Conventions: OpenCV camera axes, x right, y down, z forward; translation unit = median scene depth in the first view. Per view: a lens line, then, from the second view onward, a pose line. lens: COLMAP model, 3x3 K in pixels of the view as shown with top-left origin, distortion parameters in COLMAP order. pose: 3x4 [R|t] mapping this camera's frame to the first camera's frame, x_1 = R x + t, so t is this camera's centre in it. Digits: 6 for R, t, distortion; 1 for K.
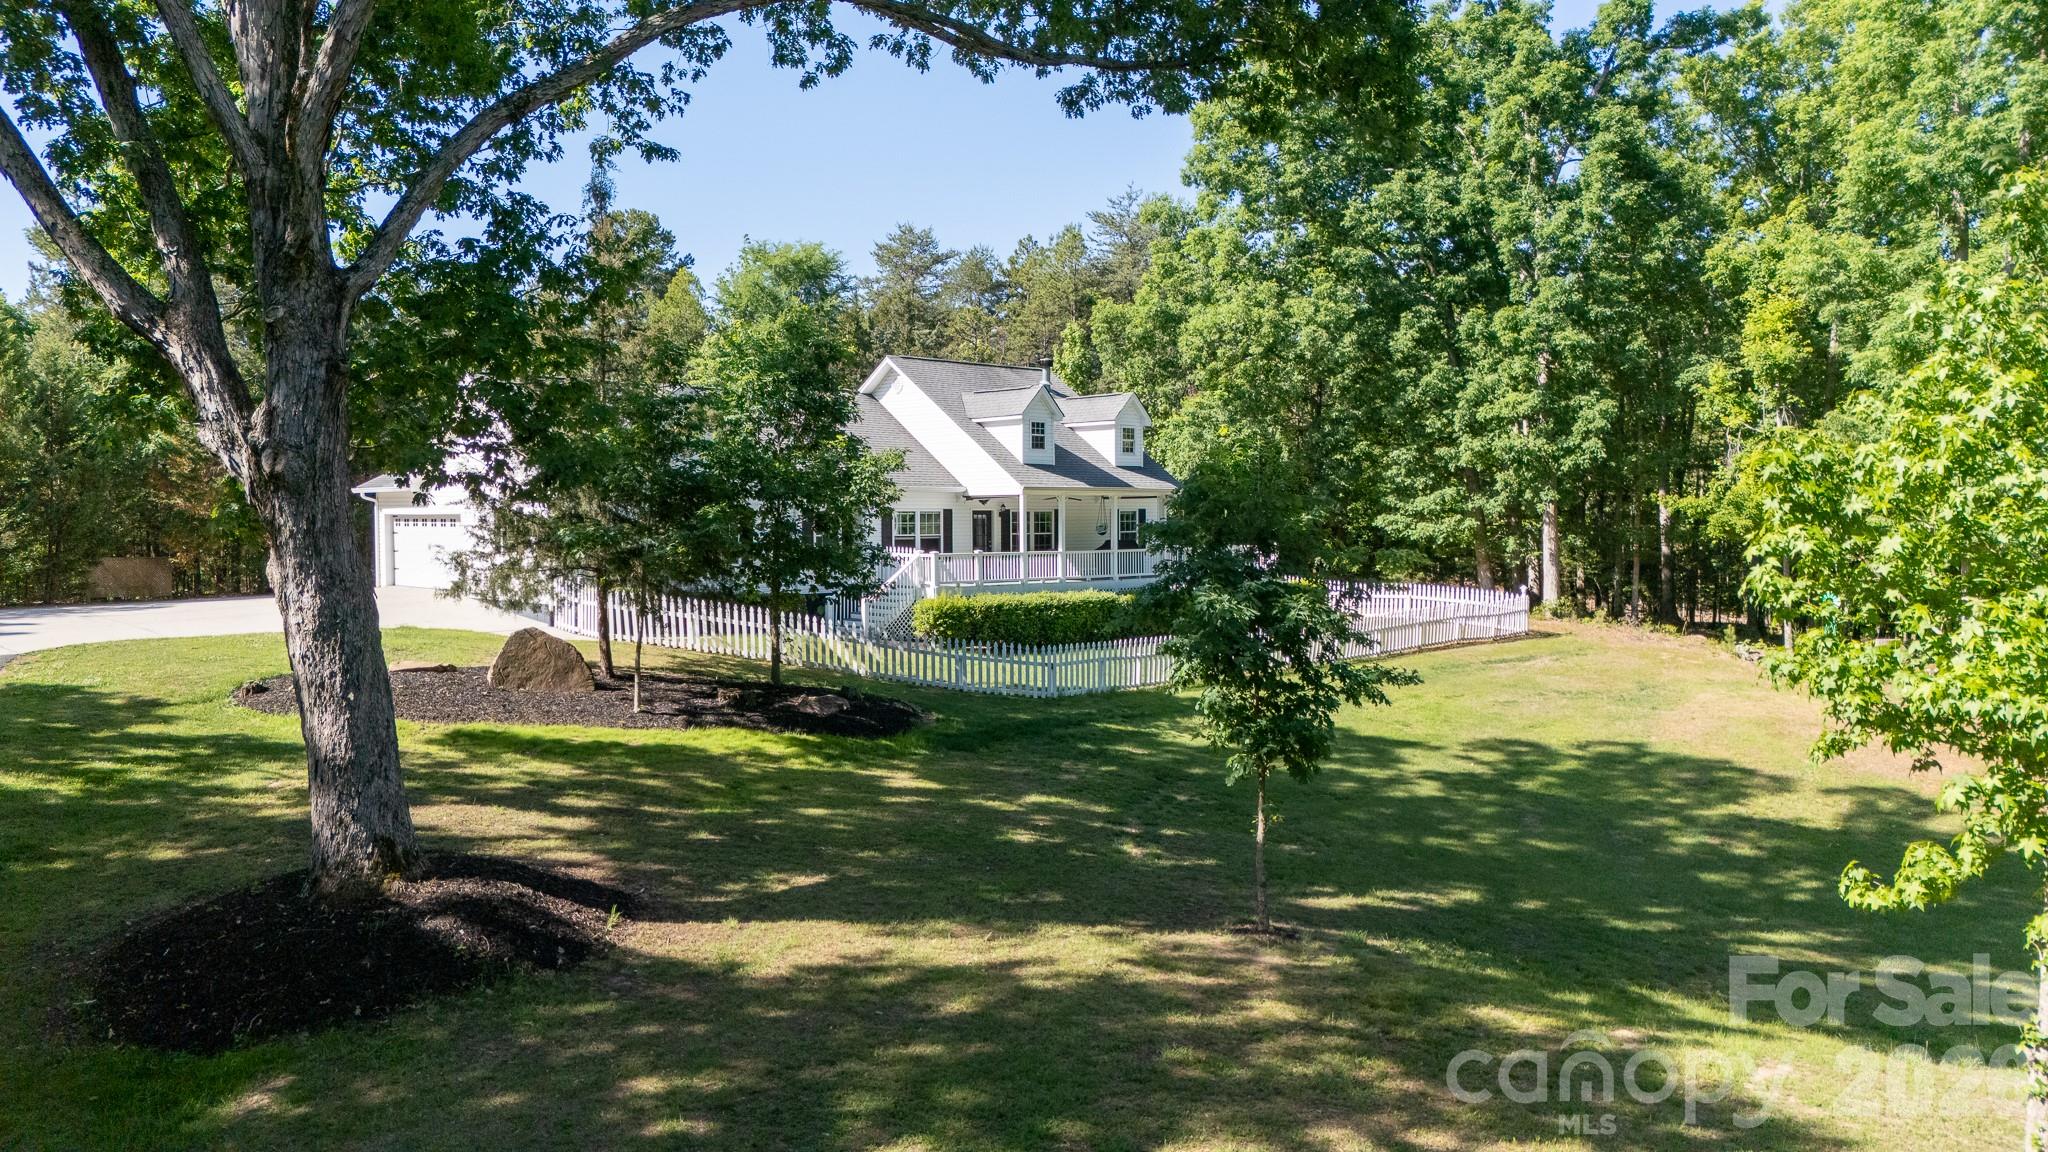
lens RADIAL K [[1477.3, 0, 964.5], [0, 1477.3, 571.5], [0, 0, 1]] dist [0.064423, -0.040320]
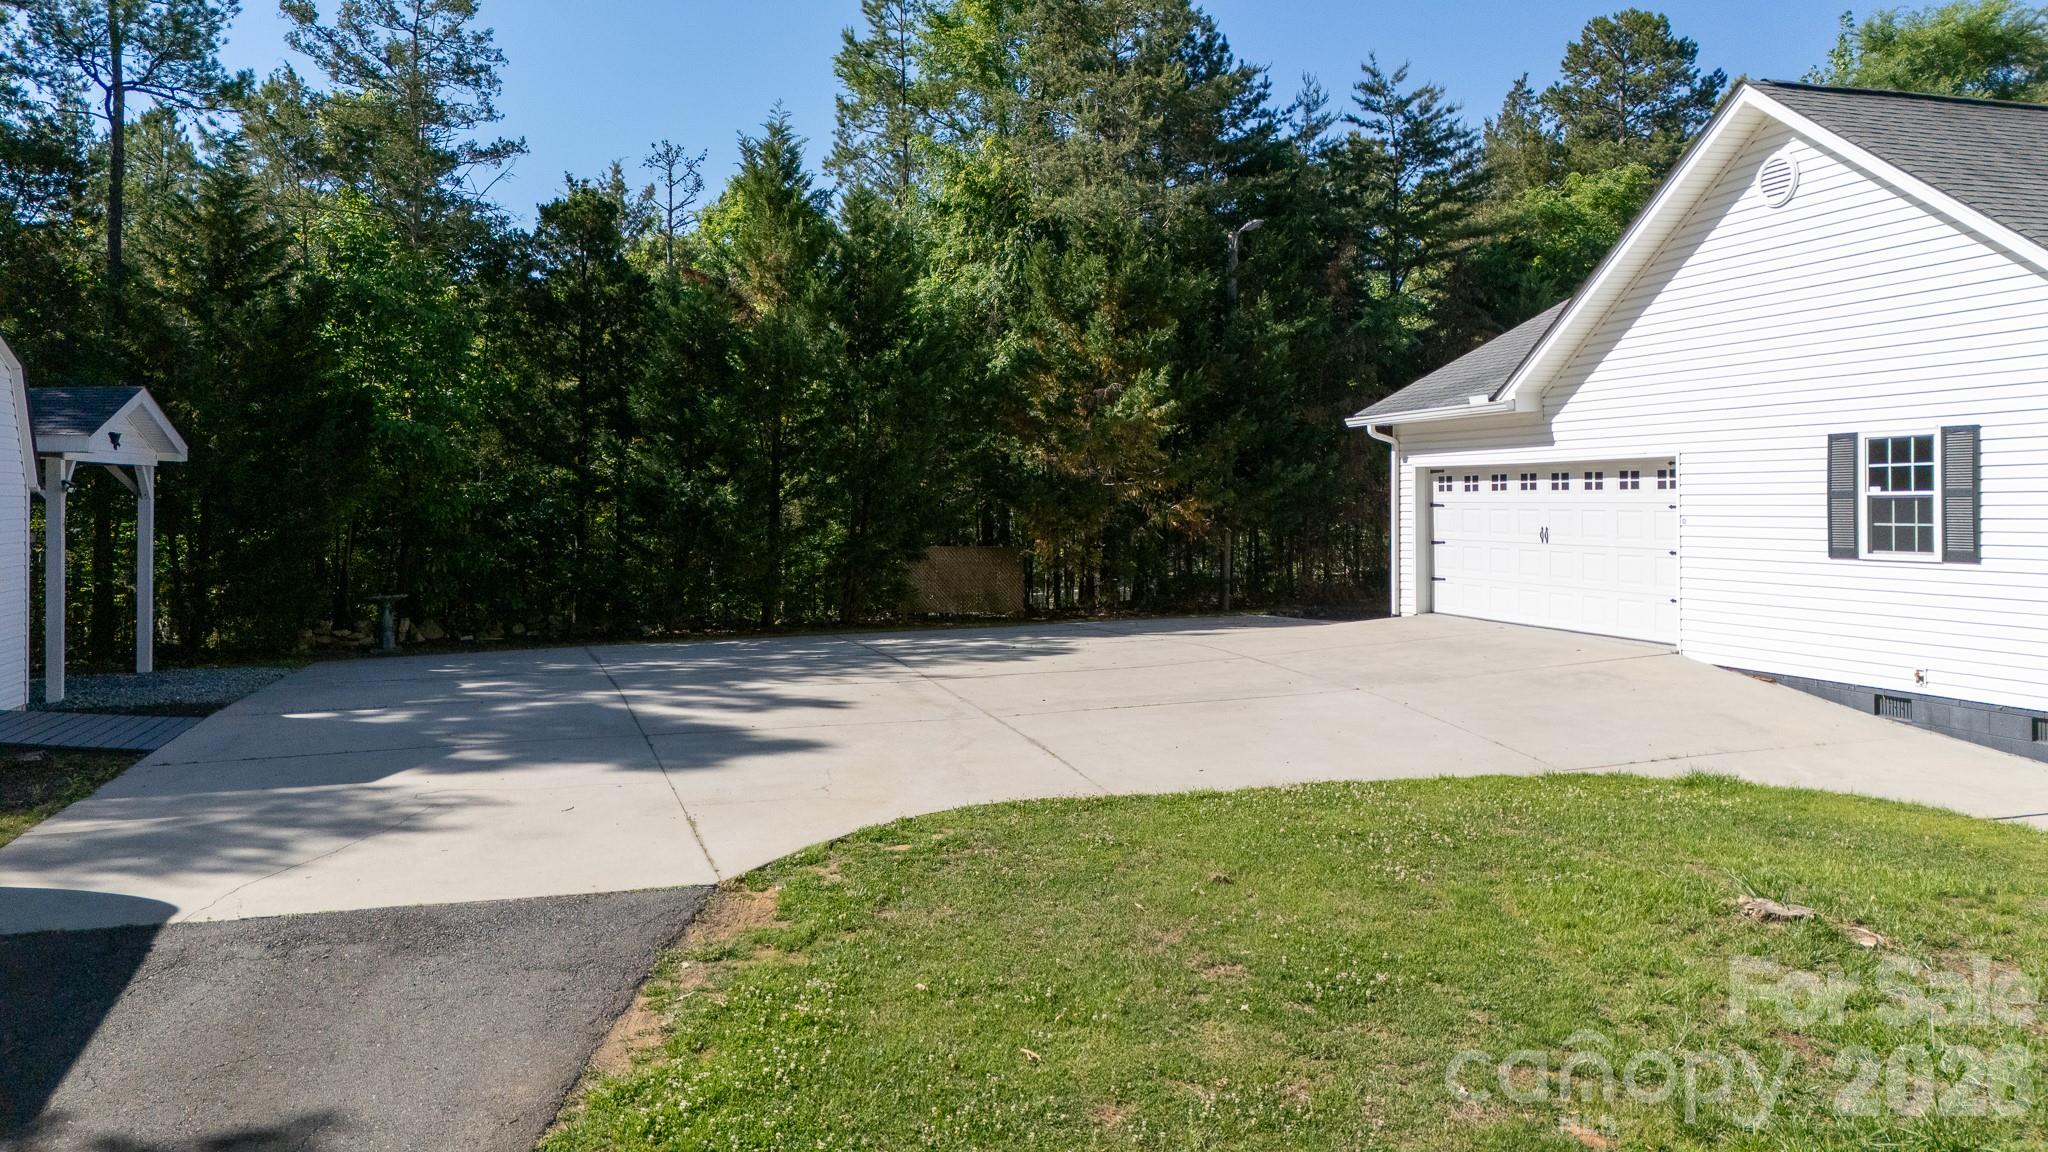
lens RADIAL K [[1477.3, 0, 1007.8], [0, 1477.3, 563.8], [0, 0, 1]] dist [0.064423, -0.040320]
pose [[0.898940, 0.020744, -0.437580, -0.292864], [-0.017913, 0.999783, 0.010595, -0.009276], [0.437705, -0.001686, 0.899117, 0.494610]]
